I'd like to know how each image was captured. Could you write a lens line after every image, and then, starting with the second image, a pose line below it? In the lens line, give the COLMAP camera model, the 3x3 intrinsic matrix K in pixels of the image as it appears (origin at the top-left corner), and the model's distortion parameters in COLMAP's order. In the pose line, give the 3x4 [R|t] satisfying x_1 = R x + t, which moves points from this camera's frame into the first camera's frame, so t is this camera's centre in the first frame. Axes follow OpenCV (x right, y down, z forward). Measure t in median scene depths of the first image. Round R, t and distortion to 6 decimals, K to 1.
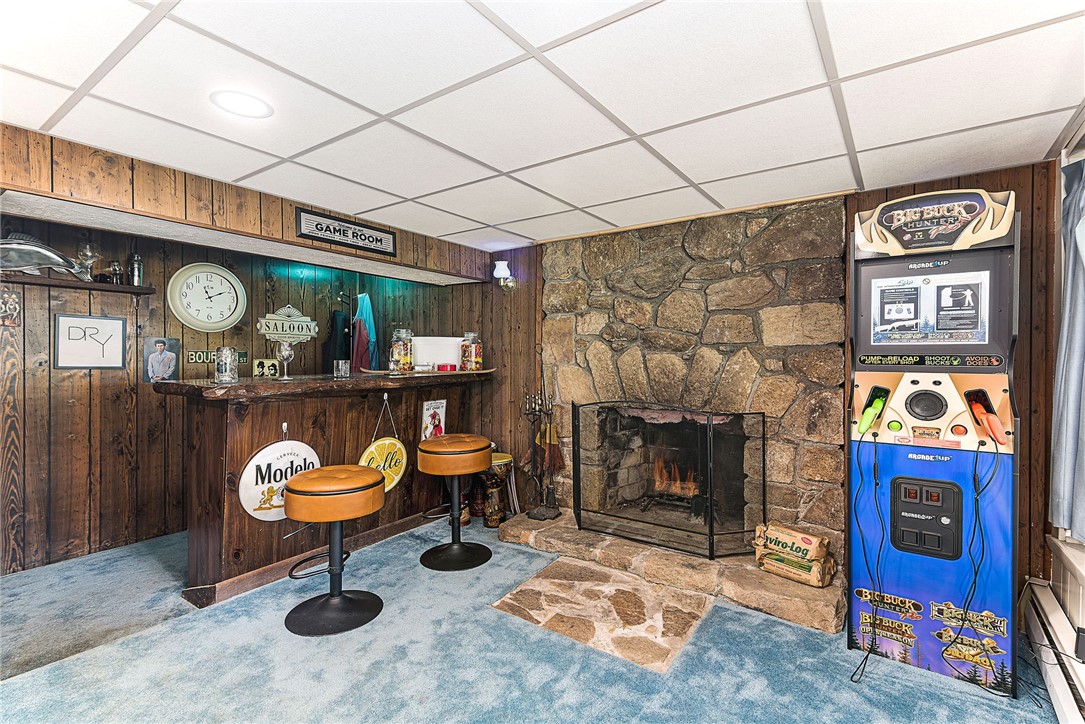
lens RADIAL K [[499.7, 0, 564.3], [0, 499.7, 363.7], [0, 0, 1]] dist [0.021994, 0.000498]
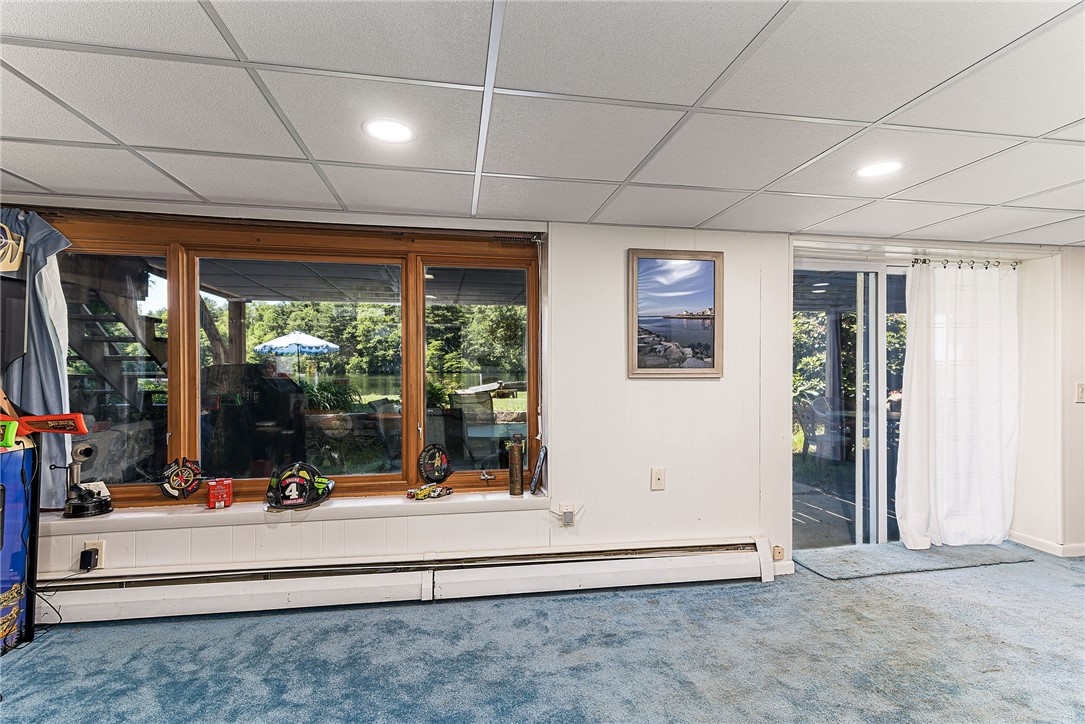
lens RADIAL K [[499.7, 0, 539.0], [0, 499.7, 365.5], [0, 0, 1]] dist [0.021994, 0.000498]
pose [[-0.715927, 0.000763, 0.698174, -0.594665], [0.004355, 0.999985, 0.003374, -0.014908], [-0.698161, 0.005456, -0.715920, 0.681310]]
